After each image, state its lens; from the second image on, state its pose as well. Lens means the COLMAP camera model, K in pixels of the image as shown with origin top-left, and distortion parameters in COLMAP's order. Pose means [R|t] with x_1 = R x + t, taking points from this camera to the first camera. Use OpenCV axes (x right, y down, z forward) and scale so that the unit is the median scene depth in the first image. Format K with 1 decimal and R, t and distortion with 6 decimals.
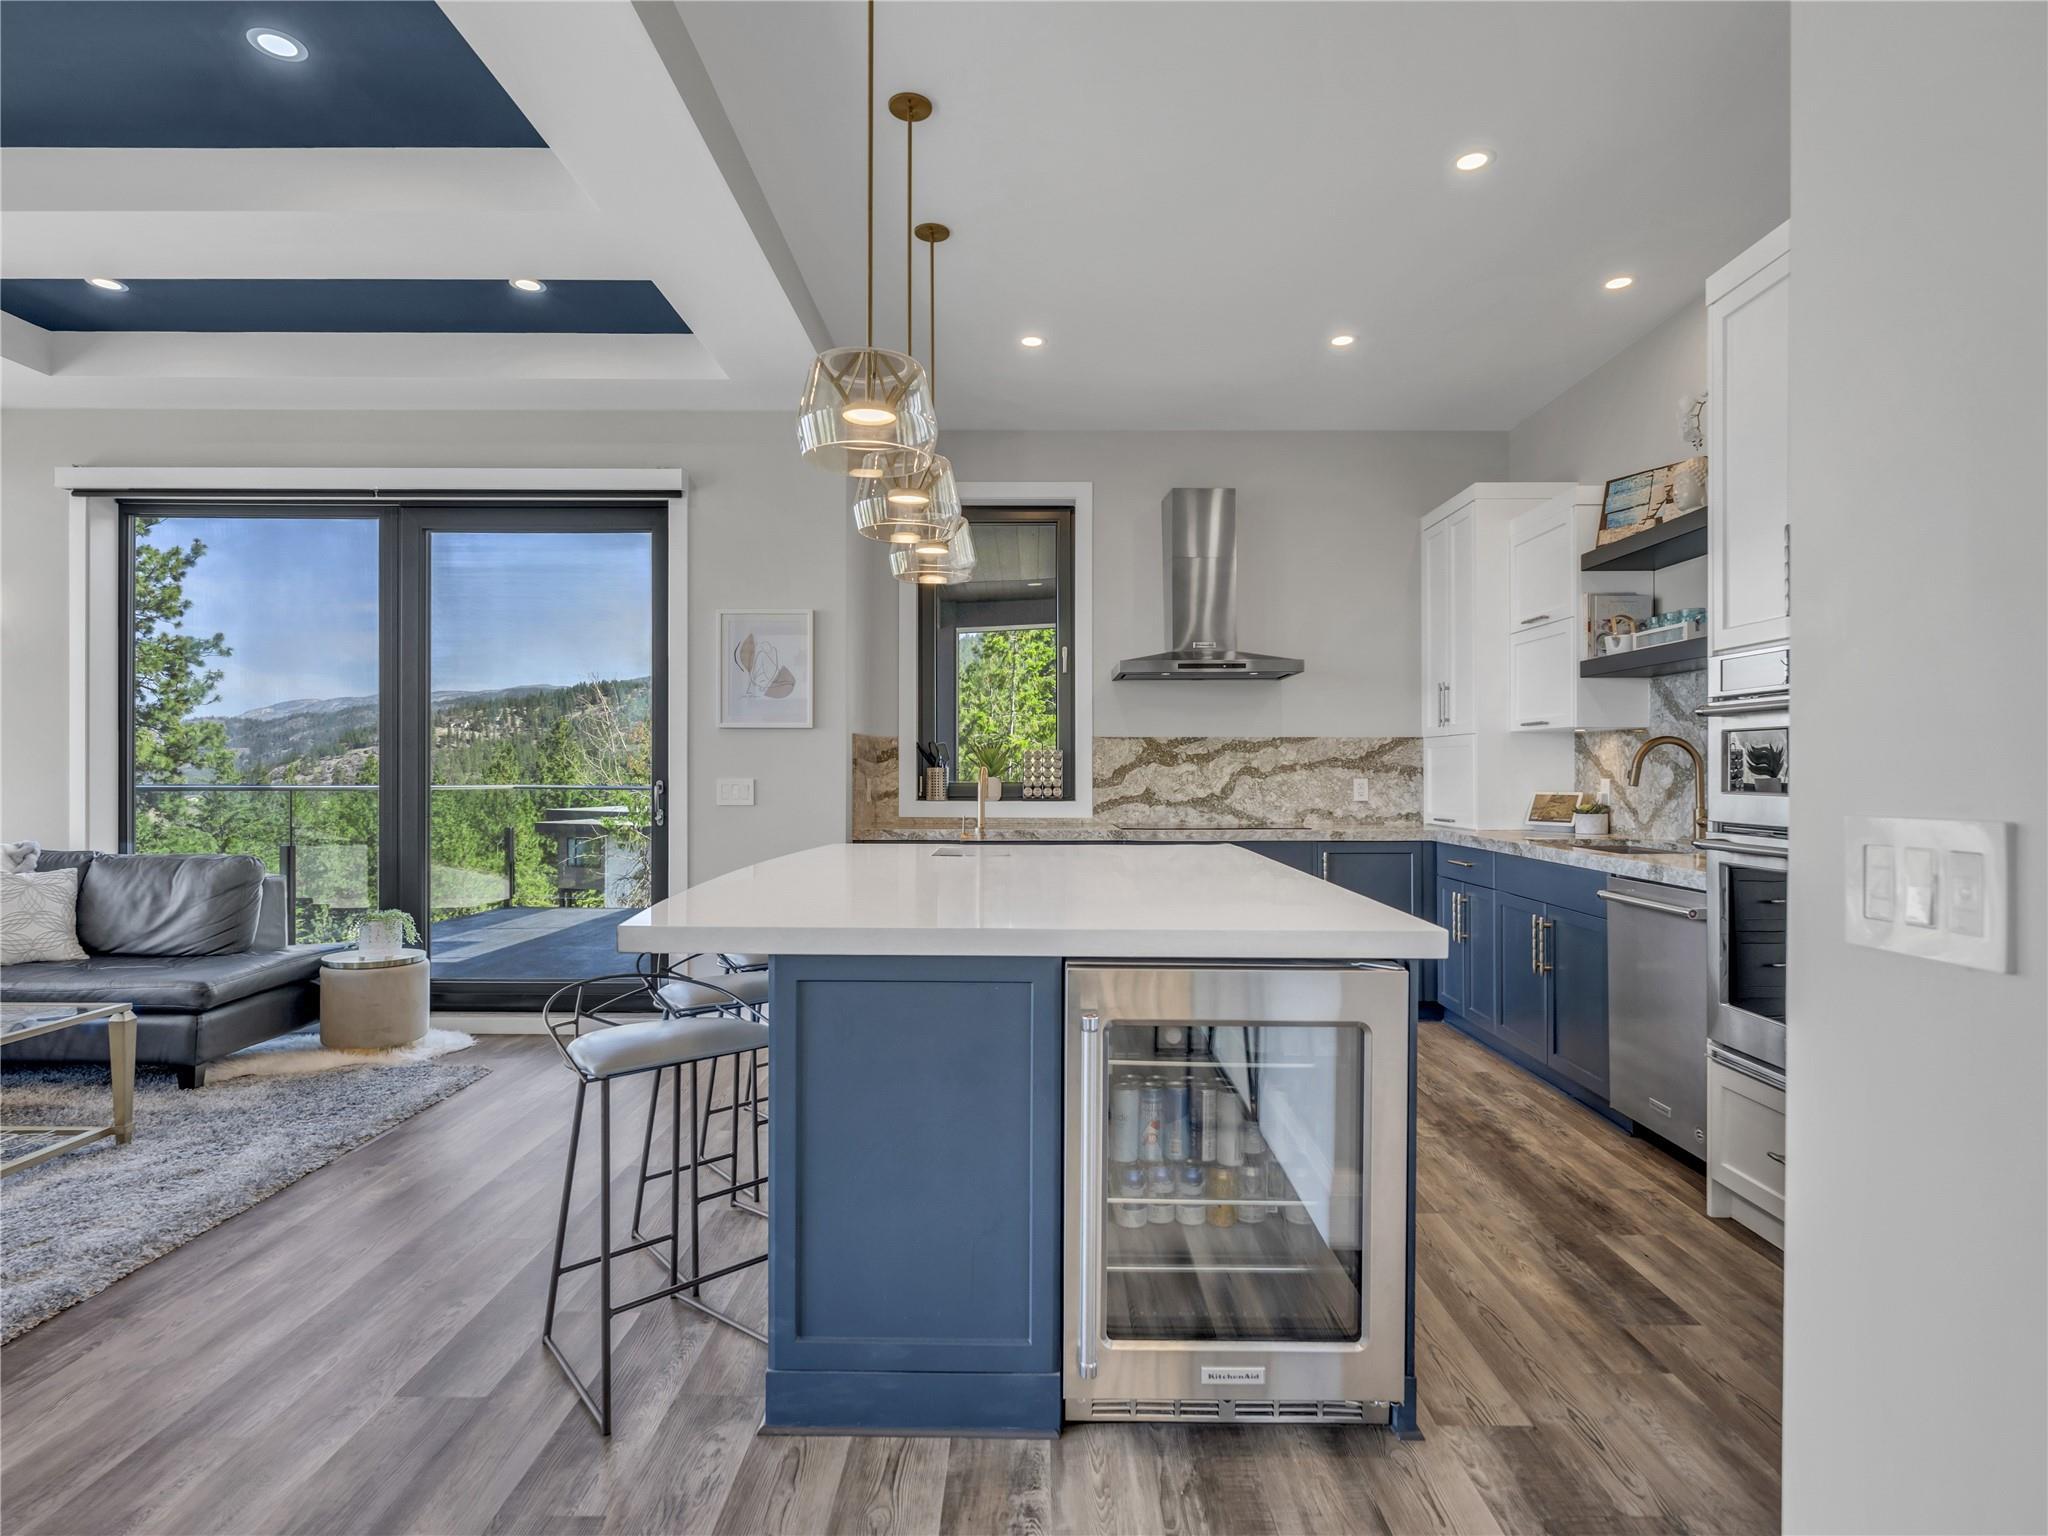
lens RADIAL K [[1094.2, 0, 1030.5], [0, 1094.2, 762.0], [0, 0, 1]] dist [-0.002343, -0.000024]
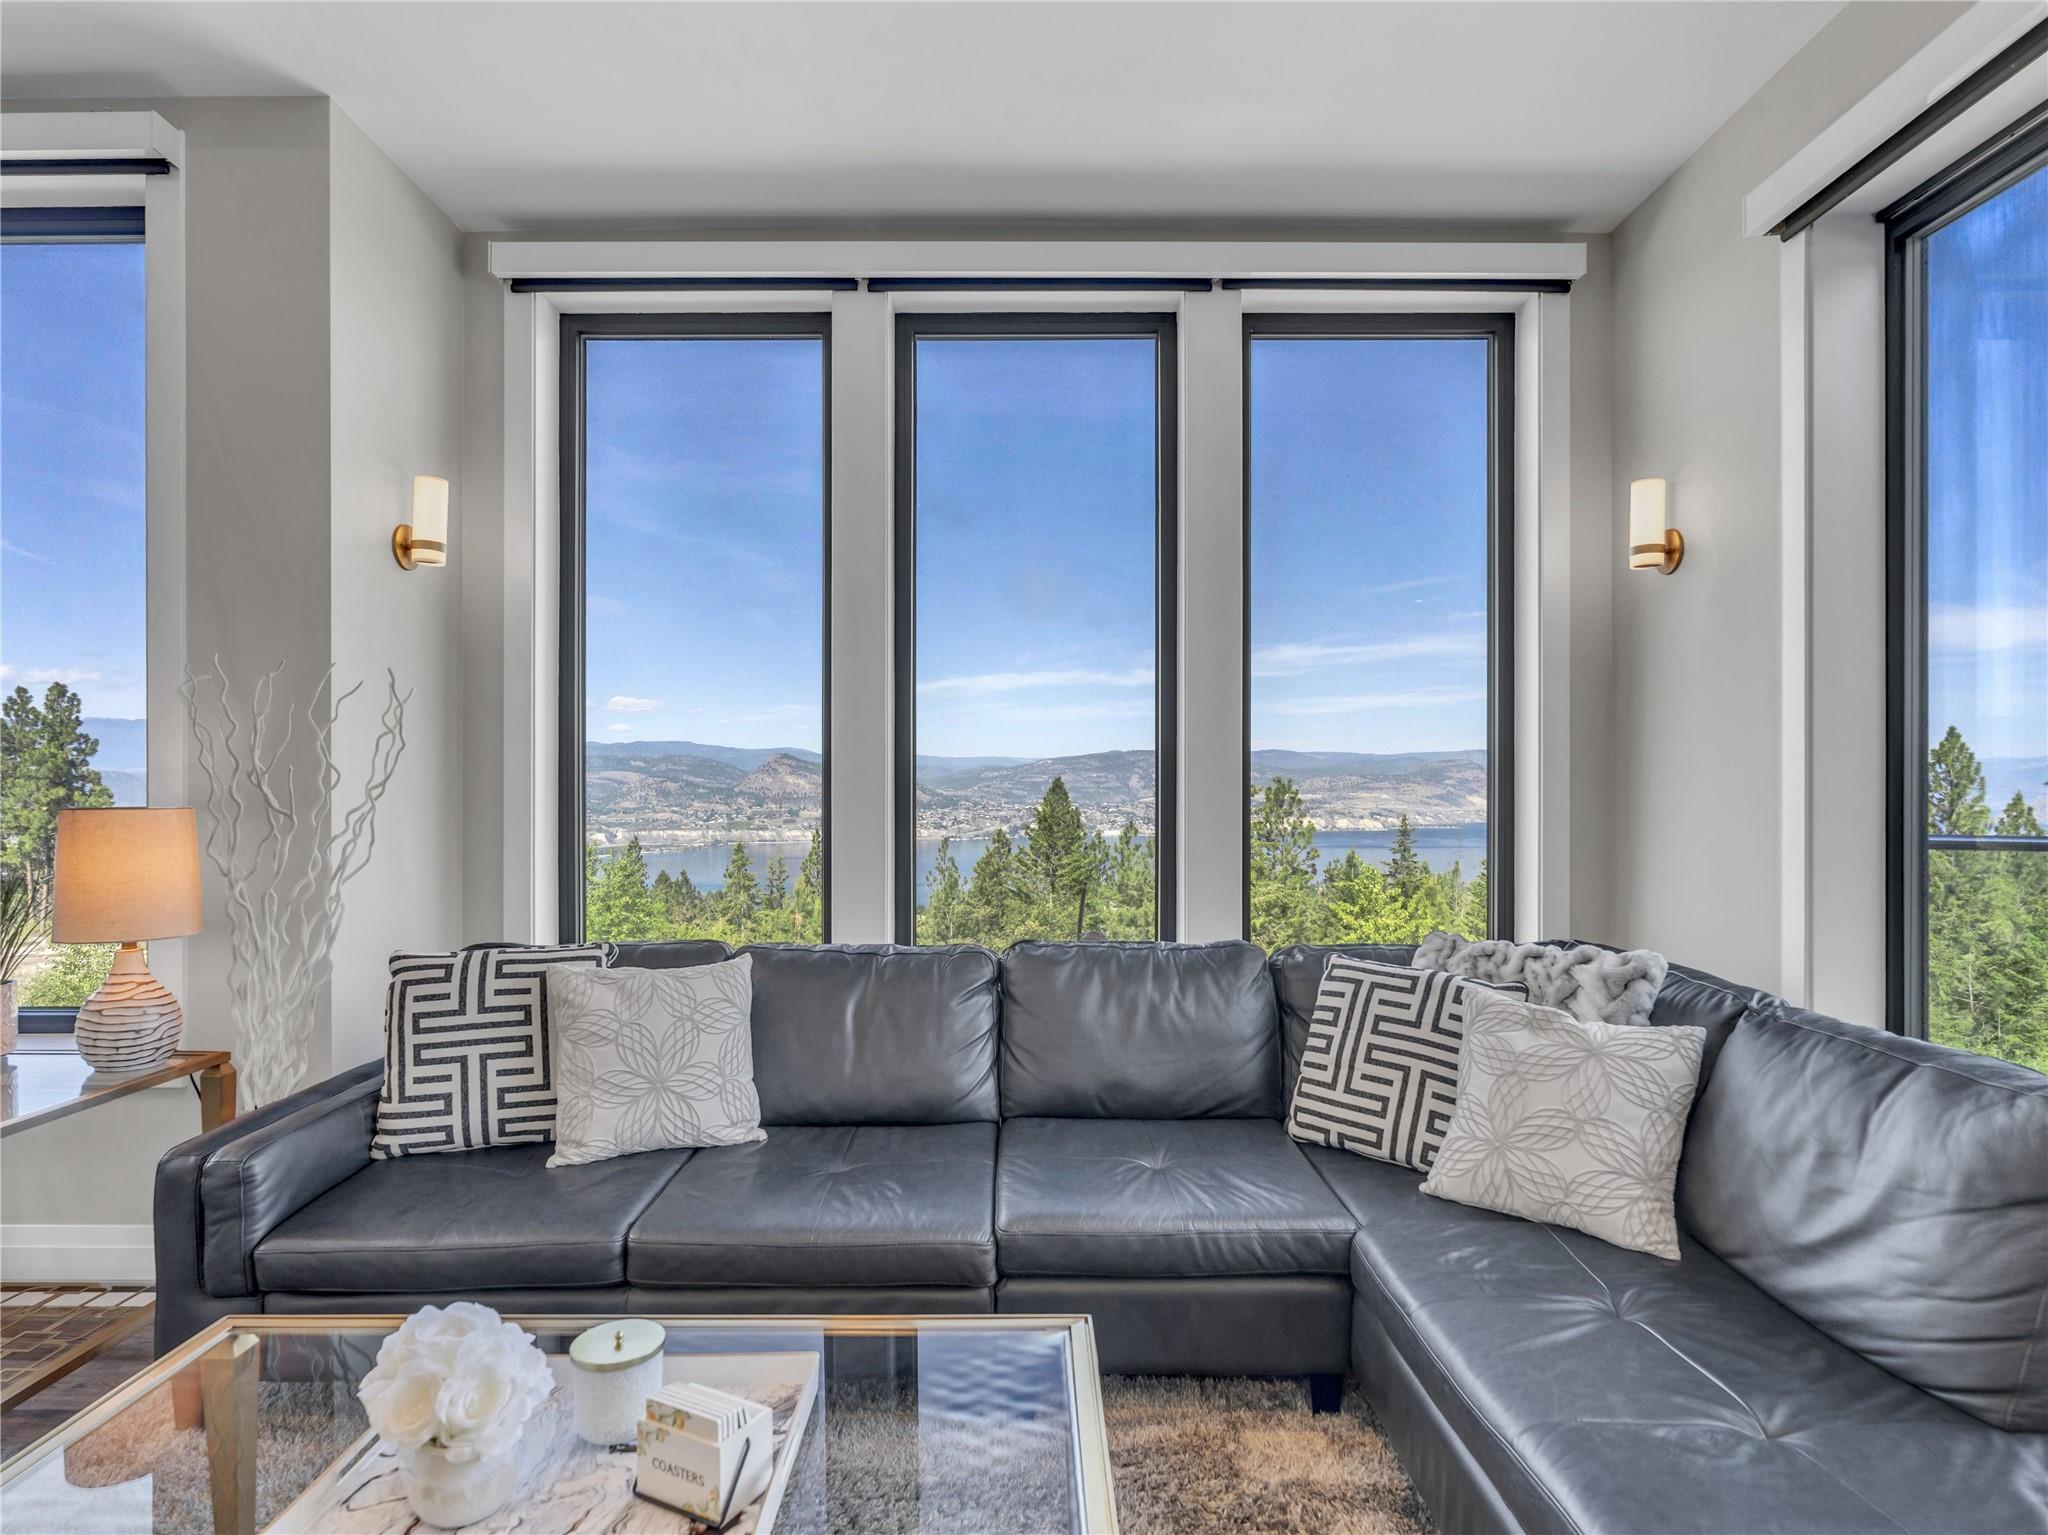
lens RADIAL K [[1096.5, 0, 1031.4], [0, 1096.5, 795.3], [0, 0, 1]] dist [-0.001441, 0.000255]
pose [[0.001699, 0.000192, -0.999999, -0.425315], [0.005164, 0.999987, 0.000201, 0.000330], [0.999985, -0.005164, 0.001698, 0.722988]]
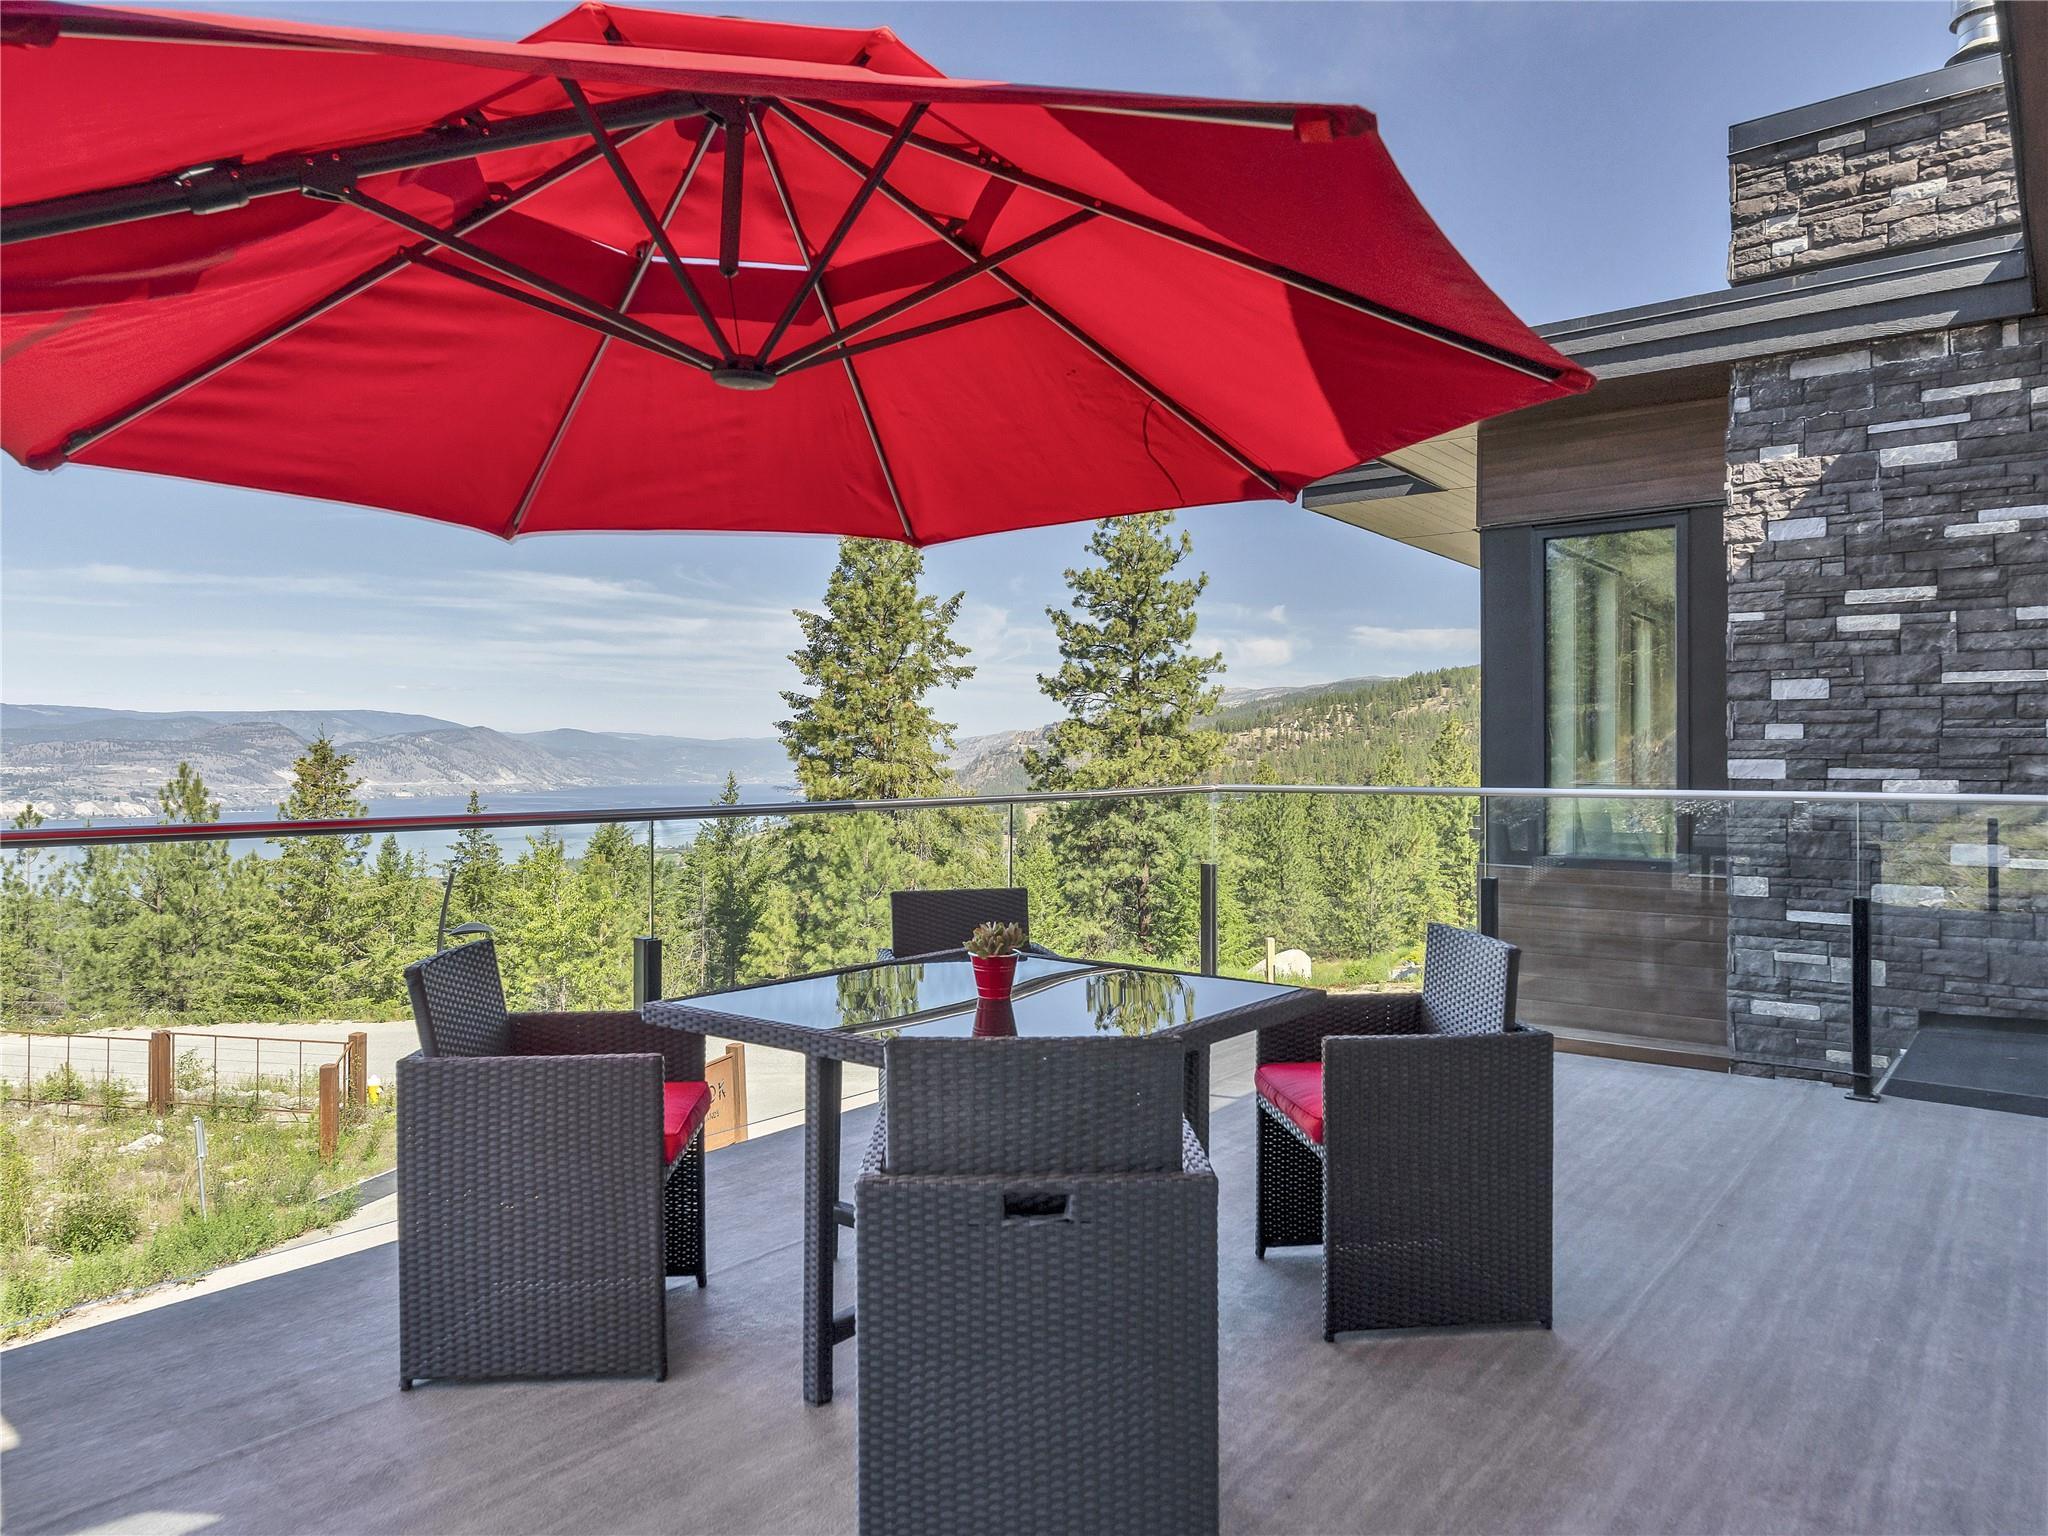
lens RADIAL K [[1343.7, 0, 1023.0], [0, 1343.7, 768.5], [0, 0, 1]] dist [-0.001104, 0.000322]
pose [[0.787624, 0.001056, -0.616155, -0.409154], [0.000570, 0.999997, 0.002442, -0.011162], [0.616156, -0.002275, 0.787621, -2.083175]]
